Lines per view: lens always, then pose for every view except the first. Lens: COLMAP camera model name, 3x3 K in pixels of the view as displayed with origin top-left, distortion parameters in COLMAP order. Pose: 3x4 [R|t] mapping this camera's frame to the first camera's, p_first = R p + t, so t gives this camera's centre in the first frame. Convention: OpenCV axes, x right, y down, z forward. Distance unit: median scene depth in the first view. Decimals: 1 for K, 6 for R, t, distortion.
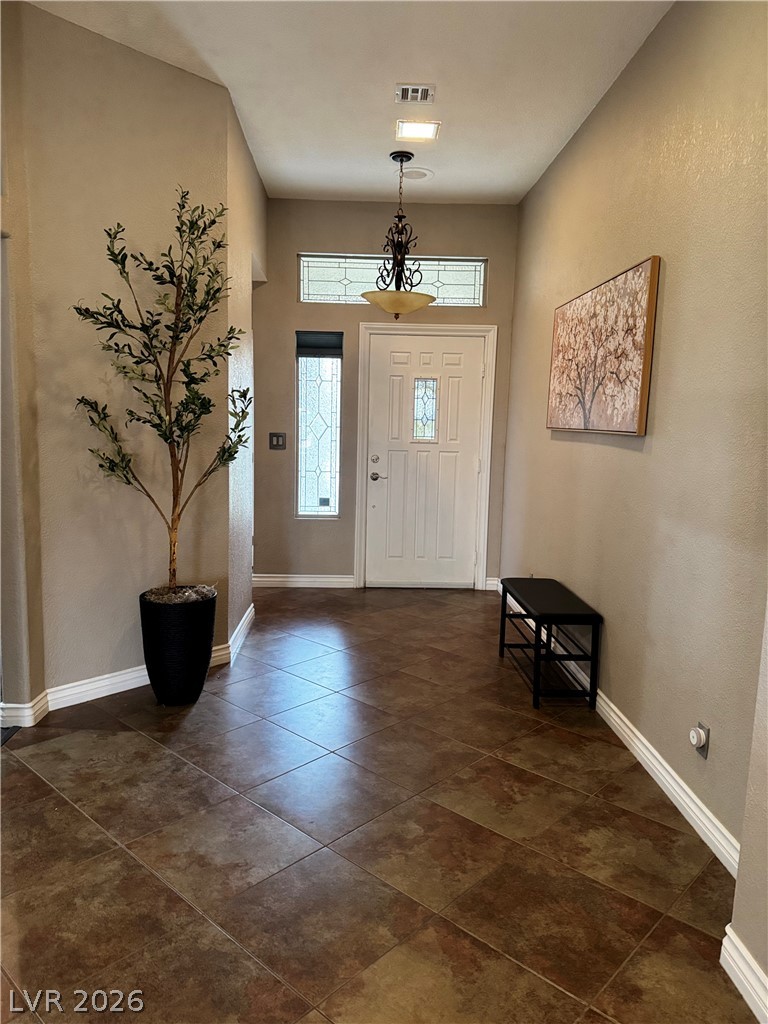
lens RADIAL K [[721.2, 0, 378.4], [0, 721.2, 510.6], [0, 0, 1]] dist [0.074504, -0.086063]
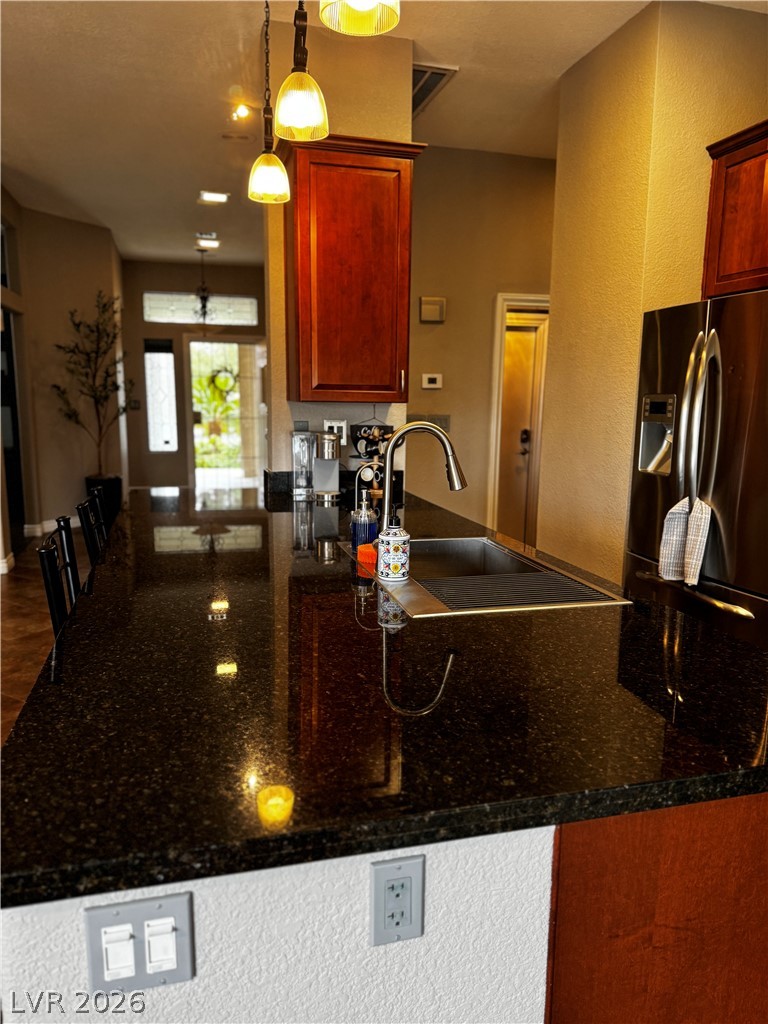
lens RADIAL K [[721.2, 0, 378.4], [0, 721.2, 510.6], [0, 0, 1]] dist [0.074504, -0.086063]
pose [[0.972459, -0.057566, 0.225854, 0.016410], [0.046330, 0.997425, 0.054740, 0.136054], [-0.228424, -0.042768, 0.972622, -1.264116]]
